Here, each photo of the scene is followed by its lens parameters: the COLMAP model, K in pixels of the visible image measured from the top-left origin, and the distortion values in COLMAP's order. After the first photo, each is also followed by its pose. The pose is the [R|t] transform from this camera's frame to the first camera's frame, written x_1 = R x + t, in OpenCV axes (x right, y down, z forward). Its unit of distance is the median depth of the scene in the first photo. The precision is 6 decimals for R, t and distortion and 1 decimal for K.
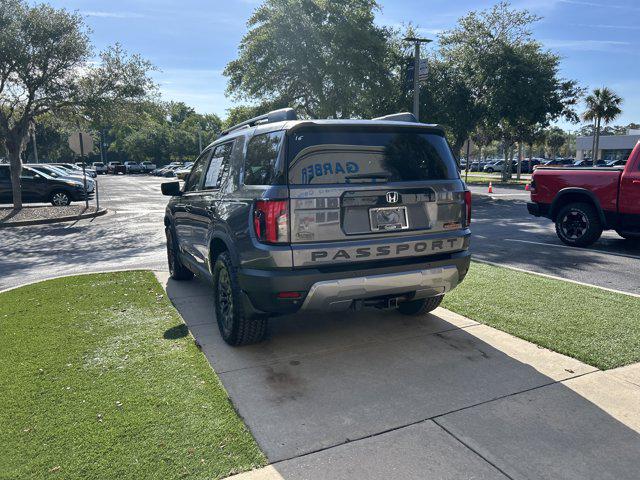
lens RADIAL K [[482.6, 0, 322.2], [0, 482.6, 248.1], [0, 0, 1]] dist [0.049946, -0.049743]
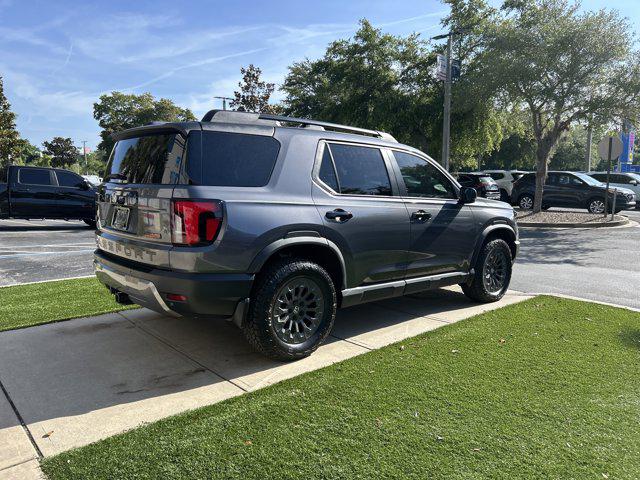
lens RADIAL K [[482.6, 0, 322.8], [0, 482.6, 237.6], [0, 0, 1]] dist [0.049946, -0.049743]
pose [[0.282984, 0.133412, -0.949801, 1.043483], [-0.167186, 0.981979, 0.088121, -0.151250], [0.944441, 0.133857, 0.300189, 0.899353]]
